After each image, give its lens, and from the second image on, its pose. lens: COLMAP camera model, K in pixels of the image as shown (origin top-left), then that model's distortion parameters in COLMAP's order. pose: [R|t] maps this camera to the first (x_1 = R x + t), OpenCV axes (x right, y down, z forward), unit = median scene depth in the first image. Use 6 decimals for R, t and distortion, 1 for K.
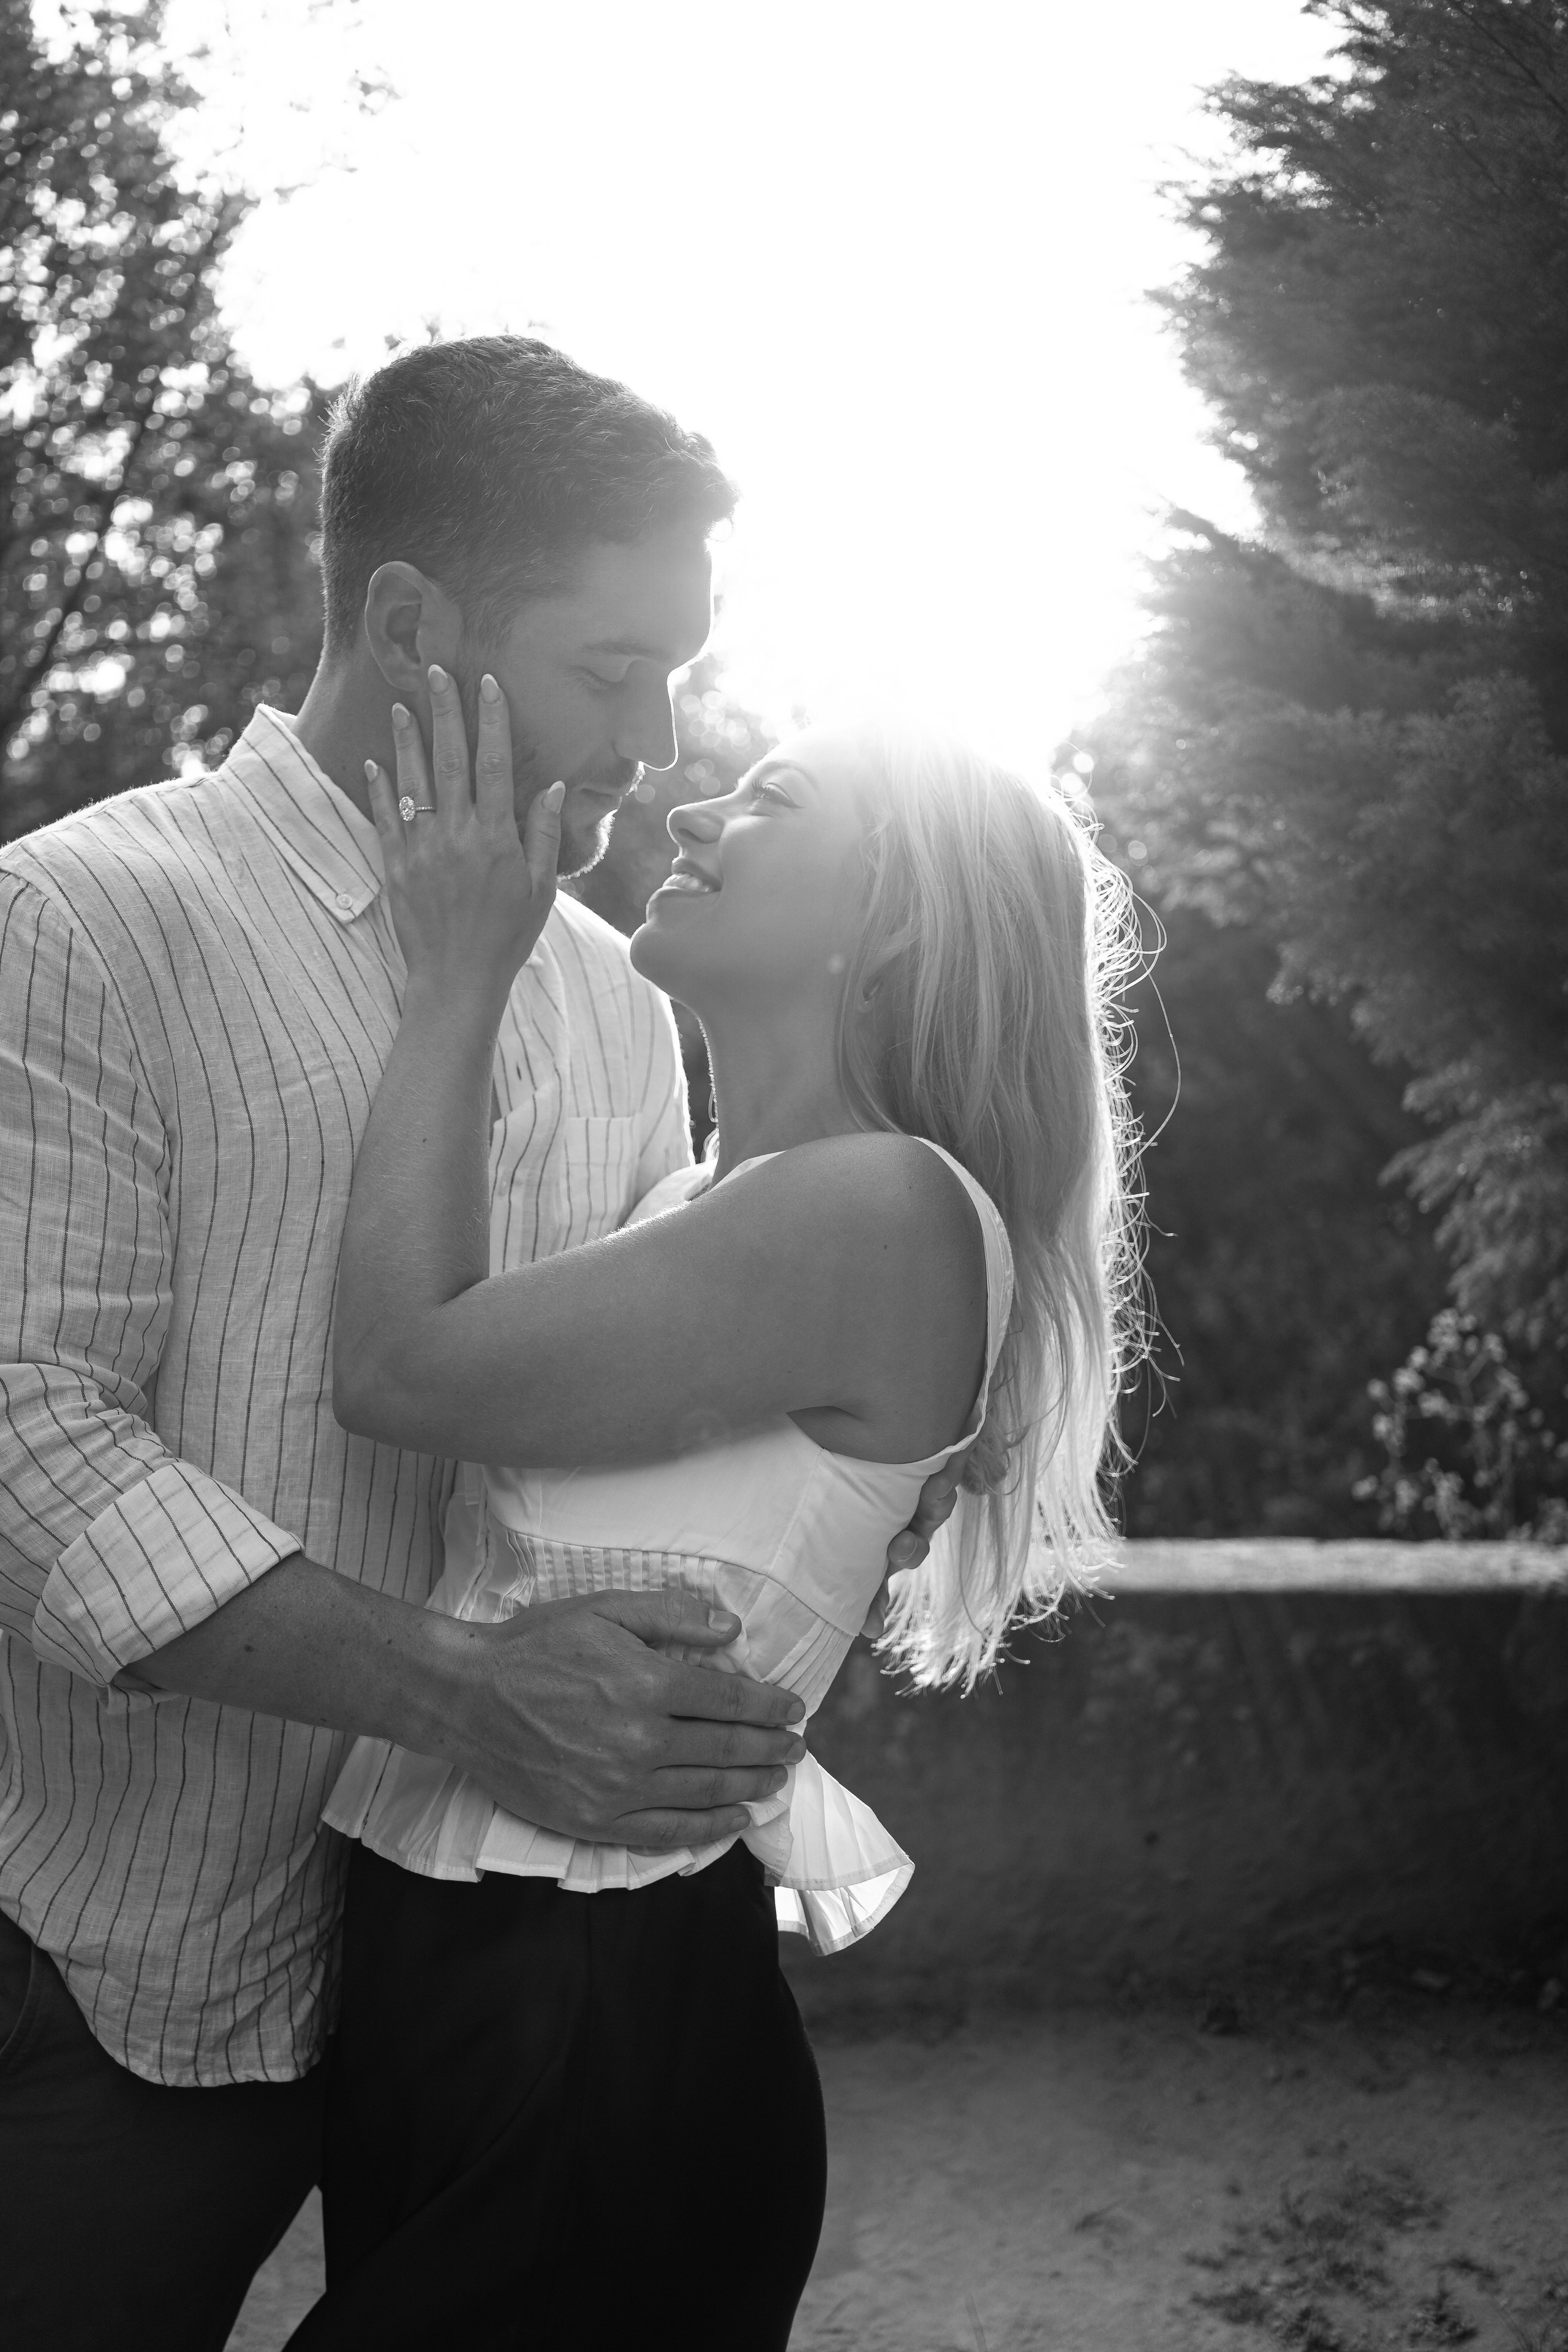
lens RADIAL K [[2301.5, 0, 810.2], [0, 2301.5, 1176.0], [0, 0, 1]] dist [-0.053988, 0.028796]
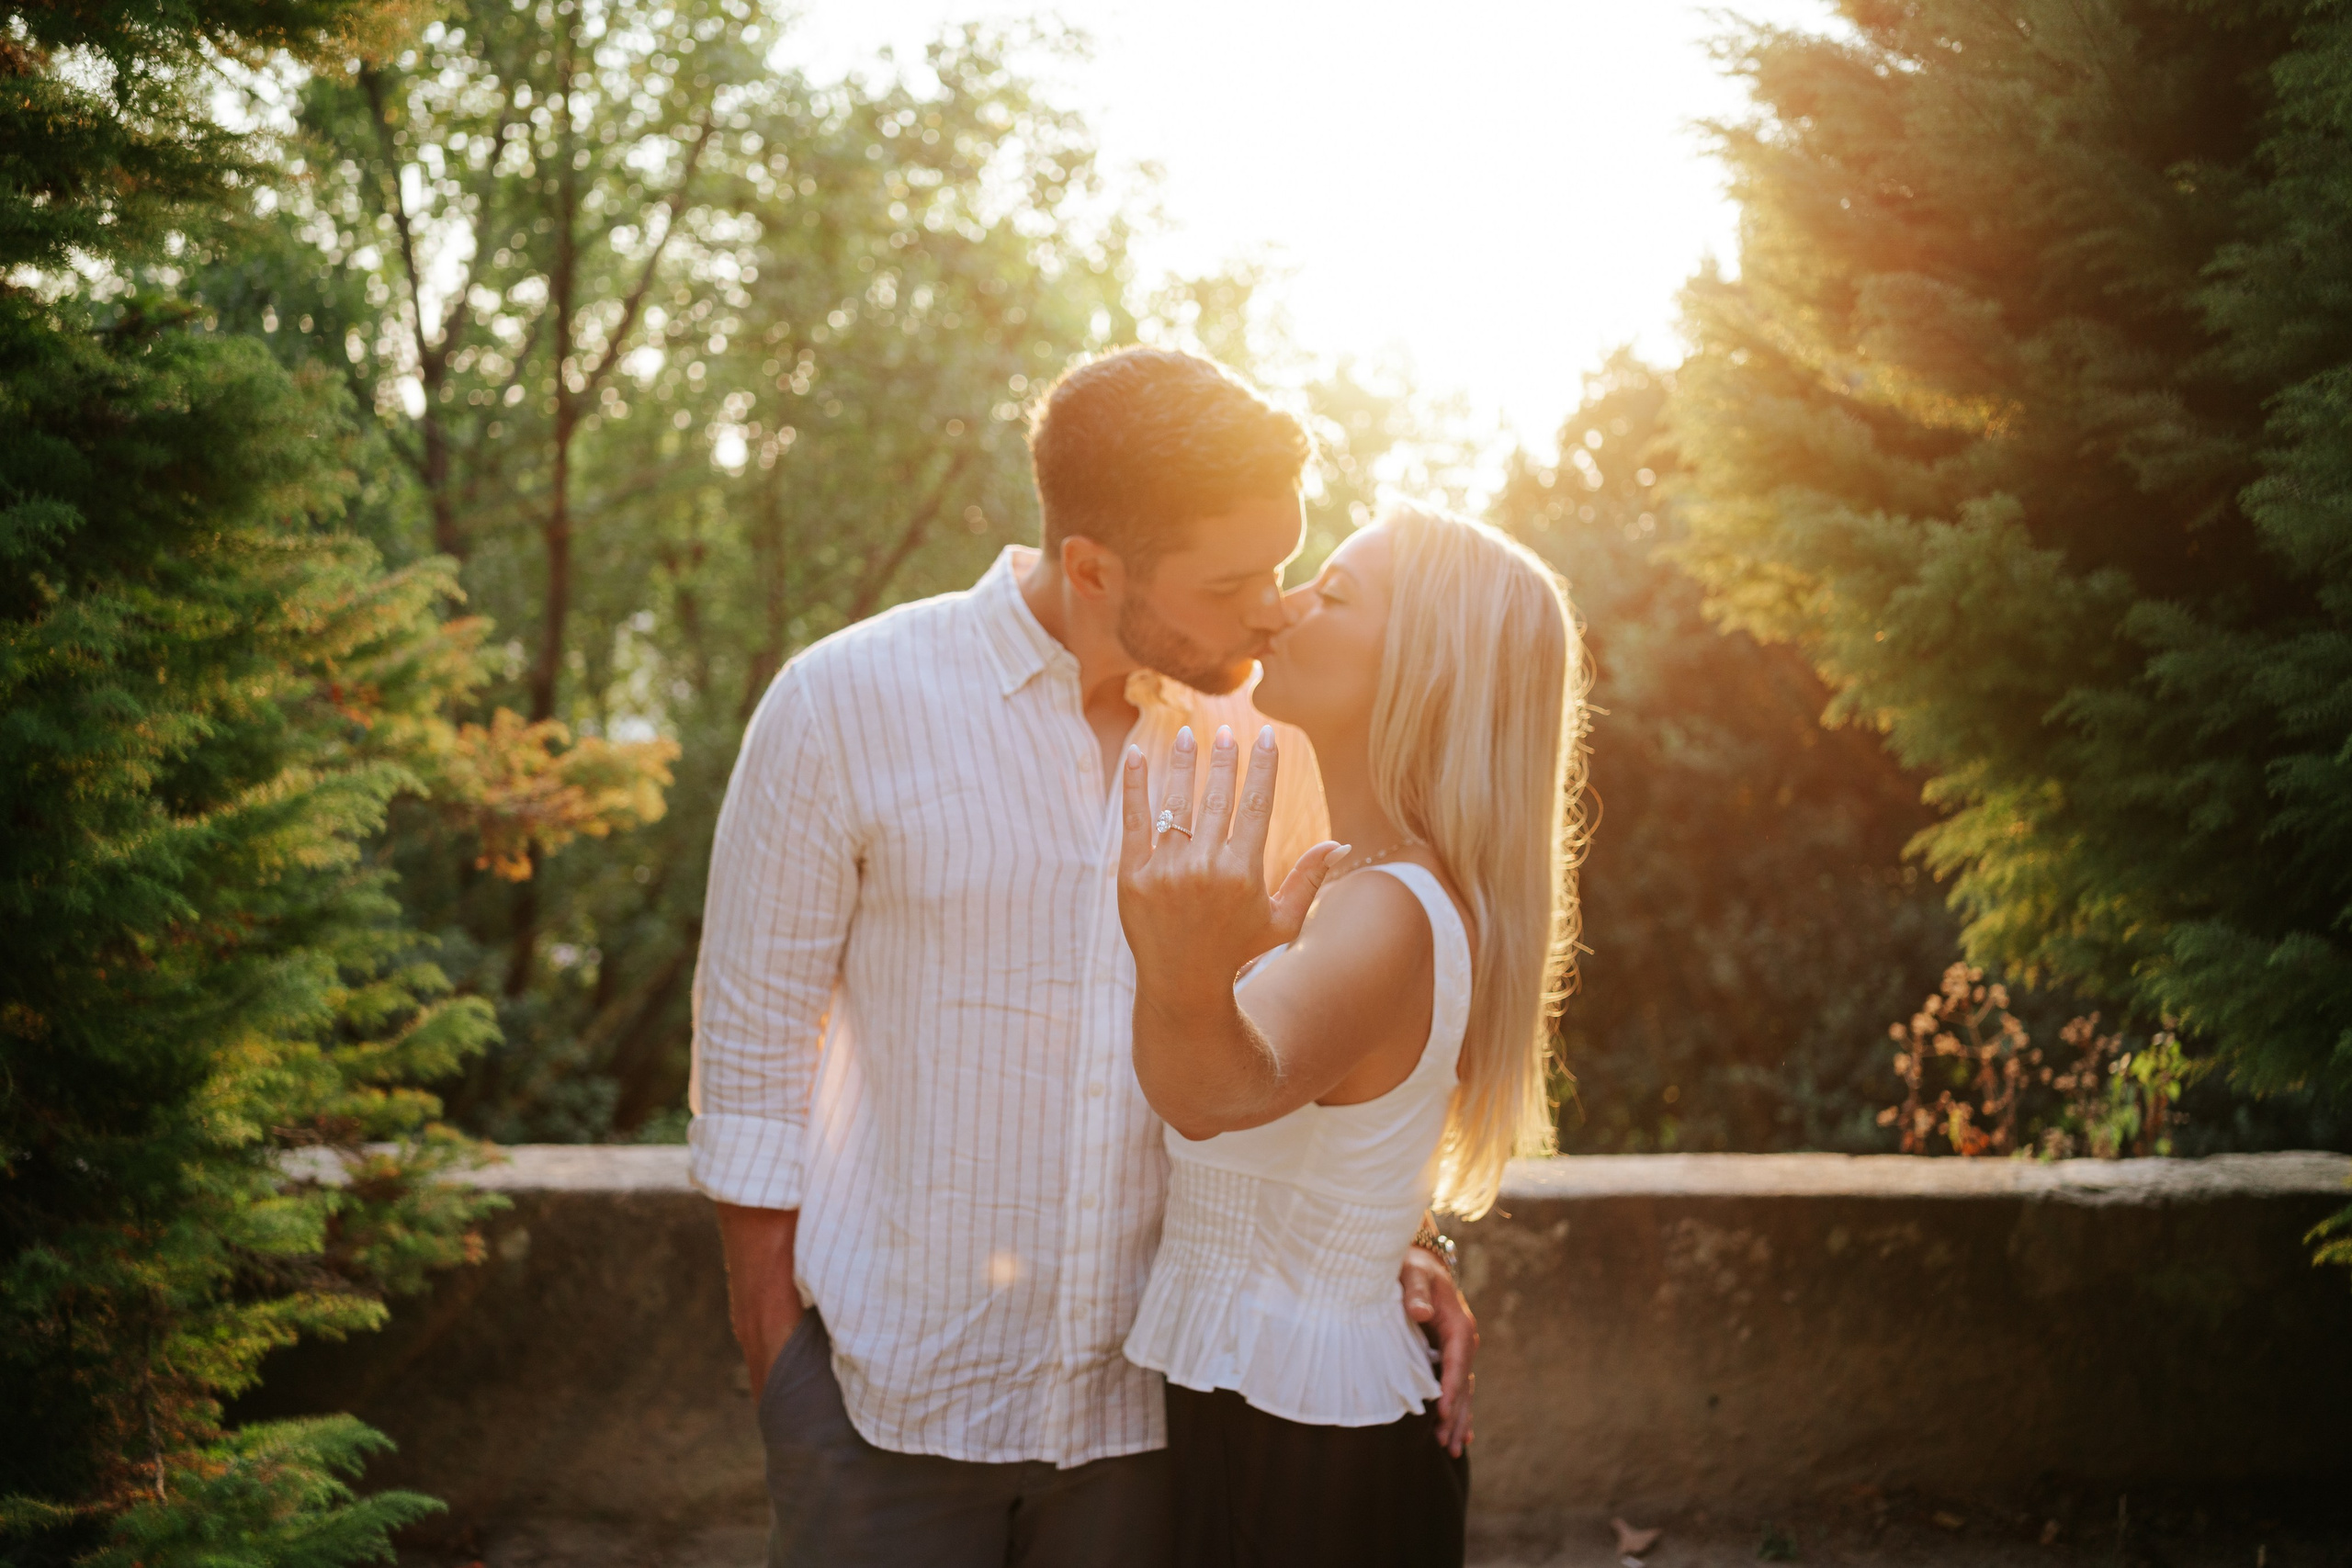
lens RADIAL K [[2292.3, 0, 1200.3], [0, 2292.3, 786.7], [0, 0, 1]] dist [-0.055962, 0.027222]
pose [[0.998827, -0.003646, -0.048293, -0.063567], [0.002551, 0.999739, -0.022715, -0.007492], [0.048363, 0.022565, 0.998575, -0.223937]]
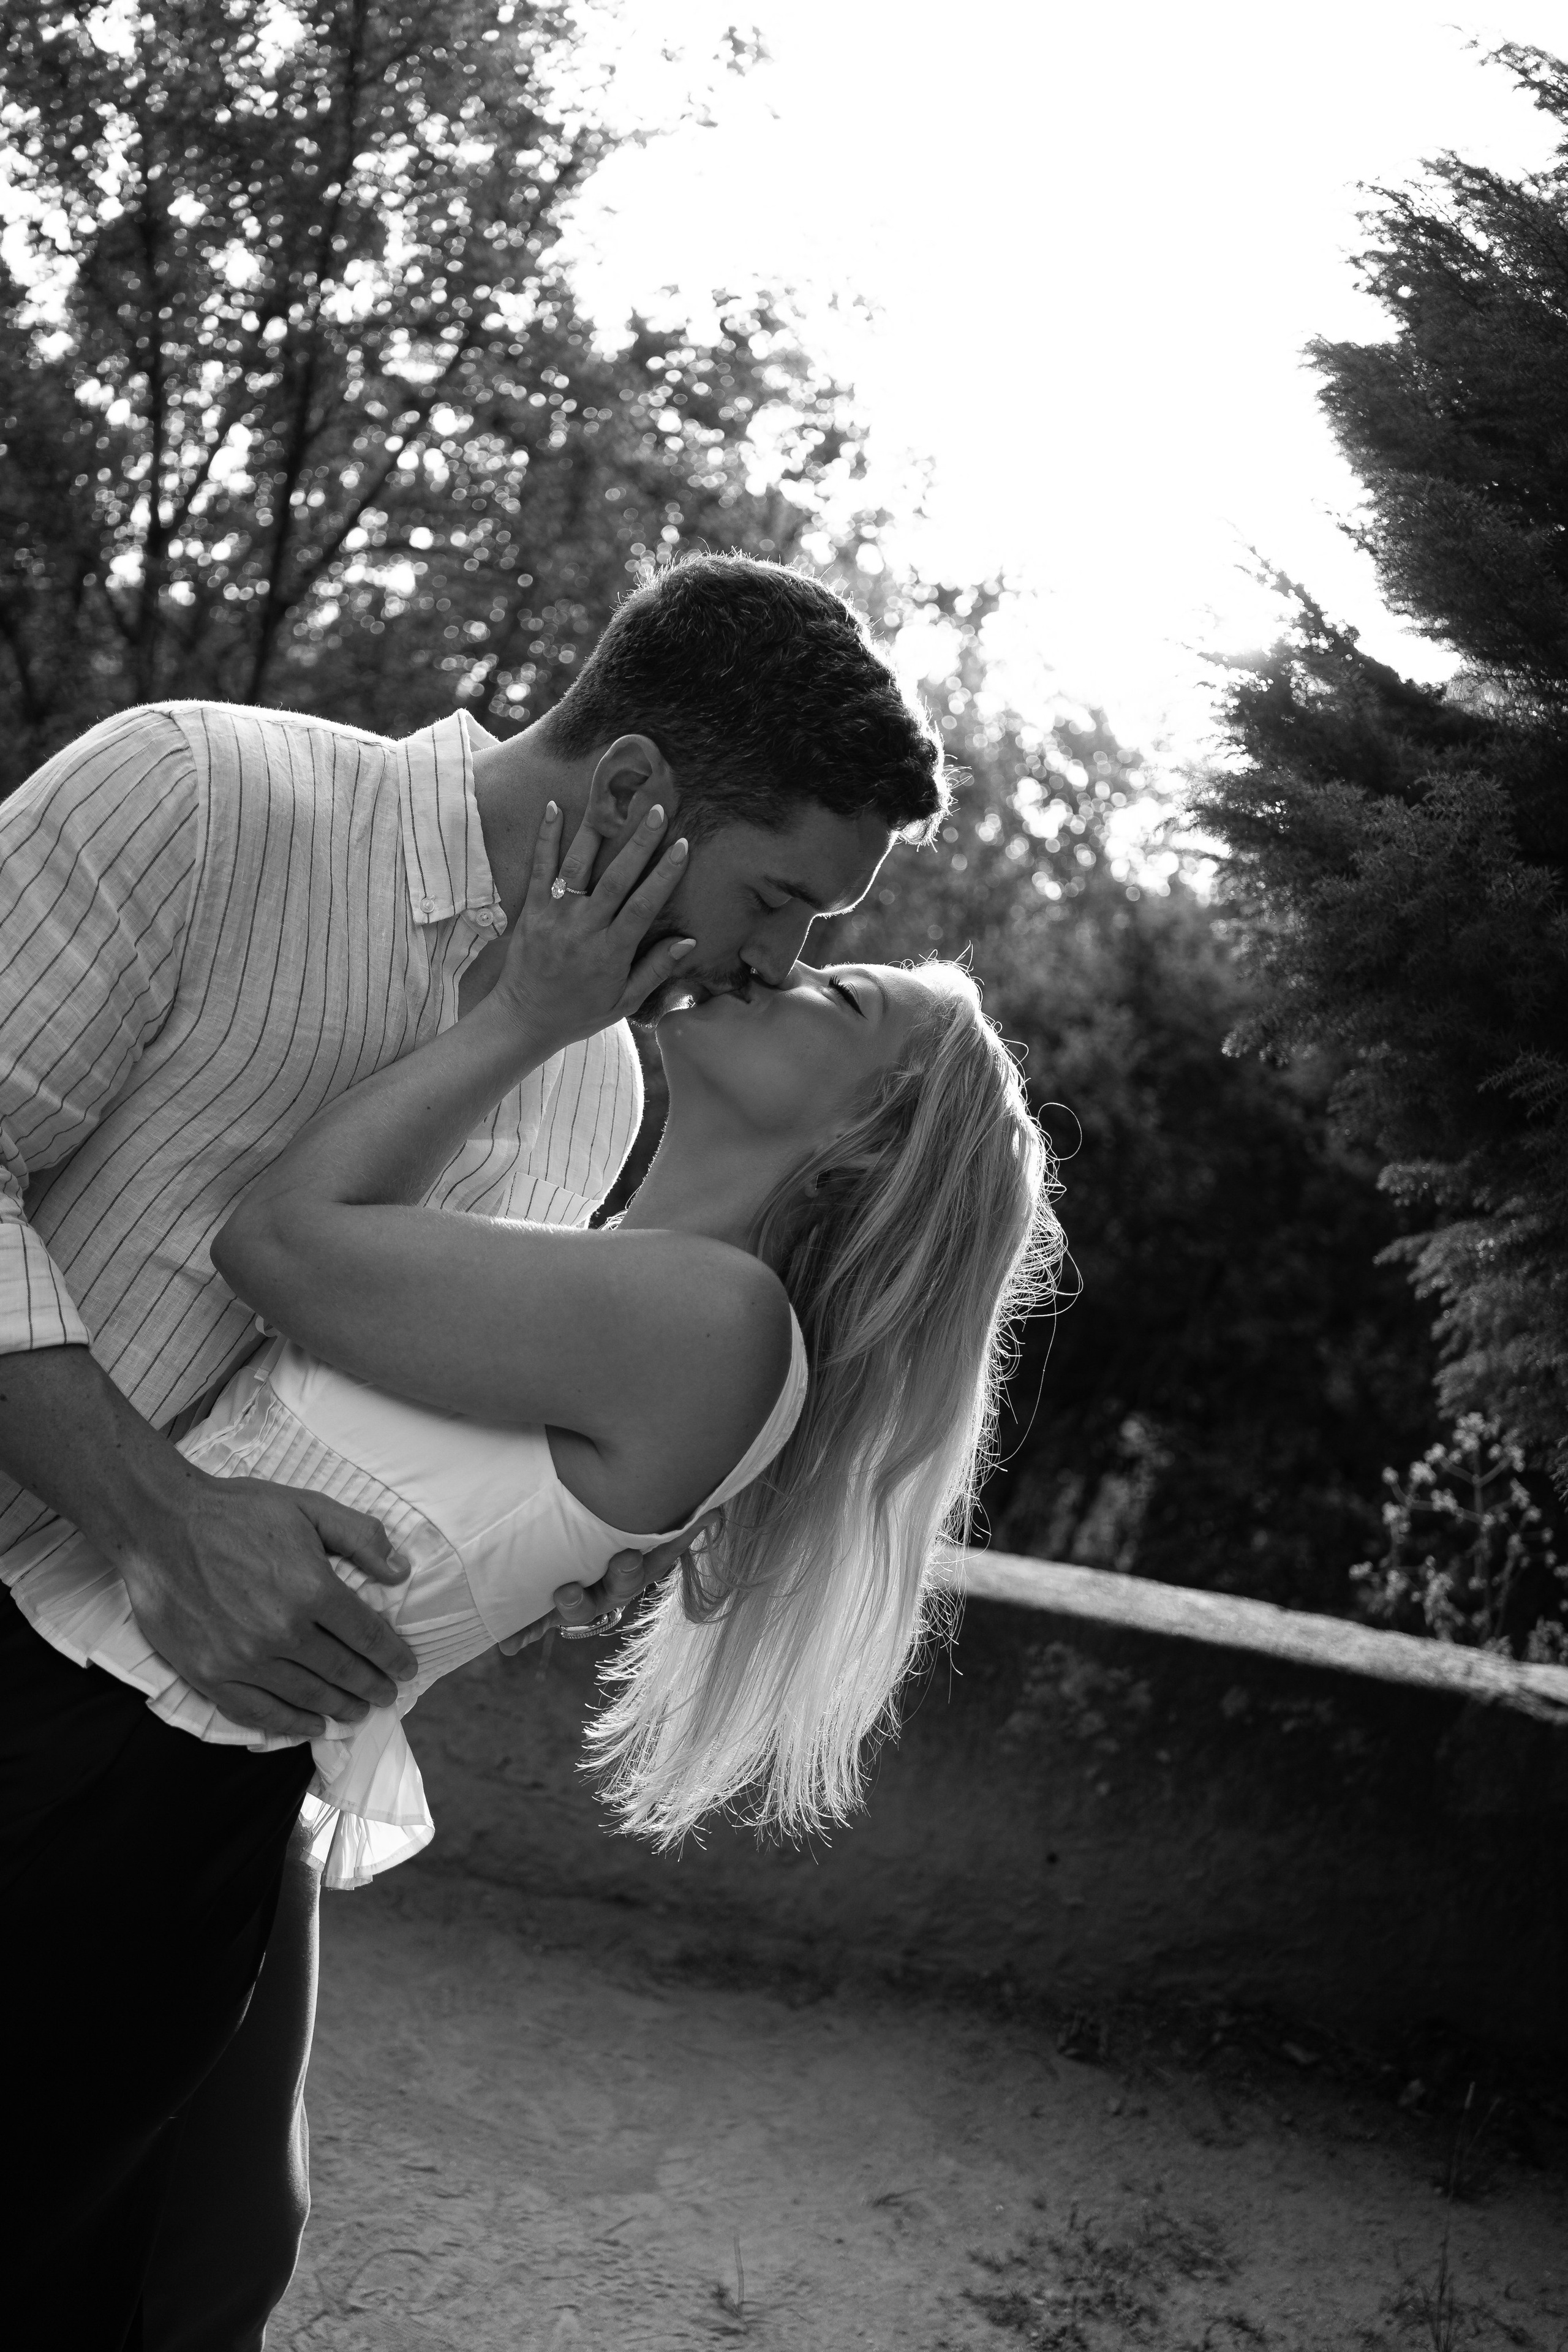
lens RADIAL K [[2292.5, 0, 789.1], [0, 2292.5, 1182.2], [0, 0, 1]] dist [-0.055962, 0.027222]
pose [[0.978698, 0.183638, -0.091800, 0.074695], [-0.183012, 0.982992, 0.015273, -0.000144], [0.093043, 0.001853, 0.995660, -0.020969]]
